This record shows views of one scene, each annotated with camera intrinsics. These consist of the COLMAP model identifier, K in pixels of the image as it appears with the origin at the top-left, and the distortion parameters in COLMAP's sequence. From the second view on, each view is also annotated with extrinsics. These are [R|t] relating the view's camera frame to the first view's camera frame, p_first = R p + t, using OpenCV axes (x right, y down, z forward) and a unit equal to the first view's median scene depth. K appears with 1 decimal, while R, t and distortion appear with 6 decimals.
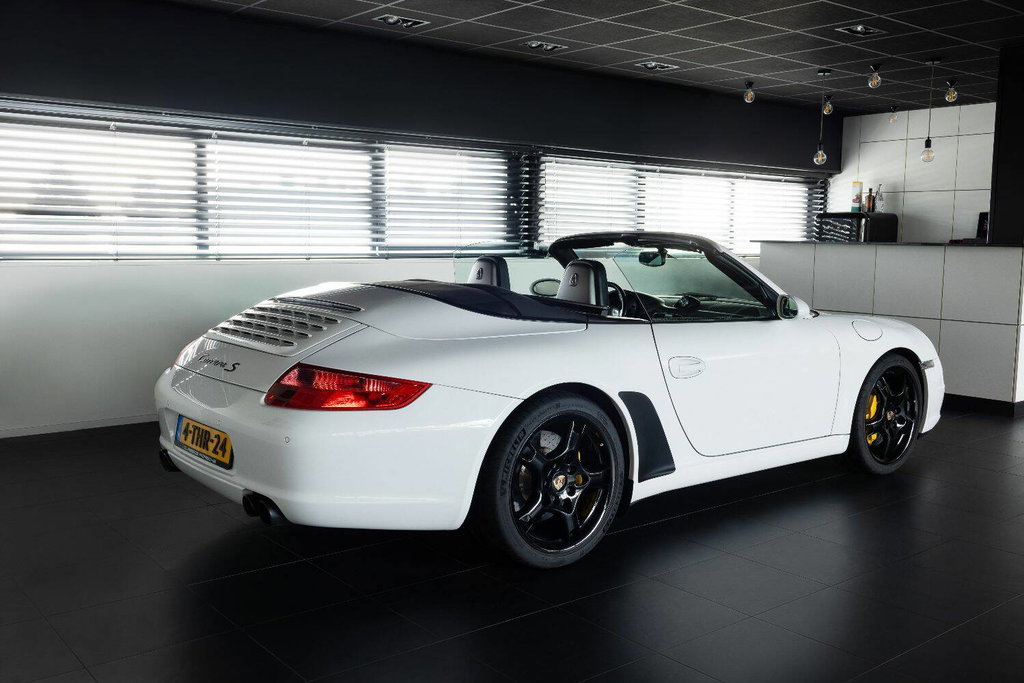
lens RADIAL K [[999.1, 0, 514.6], [0, 999.1, 336.2], [0, 0, 1]] dist [0.006446, 0.000000]
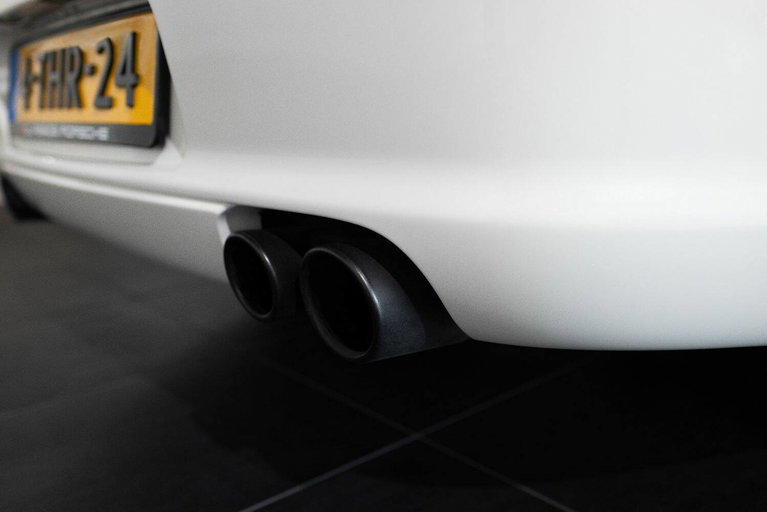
lens RADIAL K [[748.4, 0, 383.8], [0, 748.4, 256.5], [0, 0, 1]] dist [0.006446, 0.000000]
pose [[0.997261, -0.073686, -0.006425, -0.226780], [0.073948, 0.991417, 0.107812, 0.143202], [-0.001574, -0.107992, 0.994151, 0.798424]]
